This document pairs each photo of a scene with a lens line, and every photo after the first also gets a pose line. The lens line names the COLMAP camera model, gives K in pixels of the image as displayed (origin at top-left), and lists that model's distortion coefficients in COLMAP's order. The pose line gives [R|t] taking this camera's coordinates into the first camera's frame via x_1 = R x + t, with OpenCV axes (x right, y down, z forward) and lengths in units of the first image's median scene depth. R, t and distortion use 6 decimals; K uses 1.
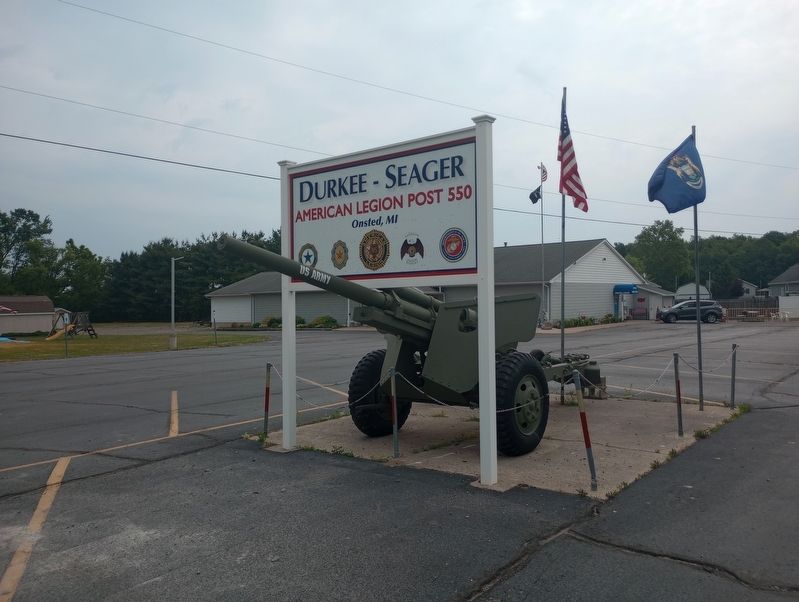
lens RADIAL K [[684.6, 0, 395.6], [0, 684.6, 296.7], [0, 0, 1]] dist [0.062952, -0.115016]
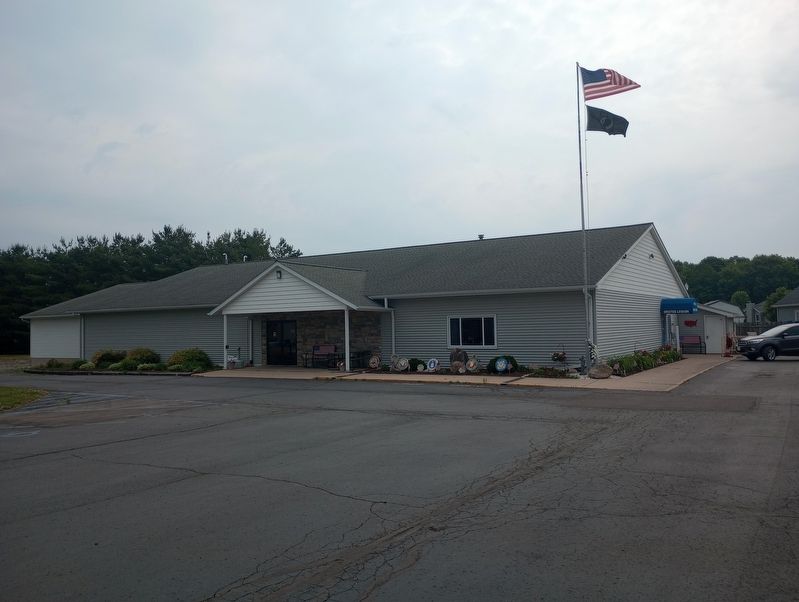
lens RADIAL K [[684.6, 0, 395.6], [0, 684.6, 296.7], [0, 0, 1]] dist [0.062952, -0.115016]
pose [[0.994518, 0.005343, 0.104430, 0.006864], [-0.001160, 0.999196, -0.040080, 0.003600], [-0.104560, 0.039739, 0.993724, 0.222361]]
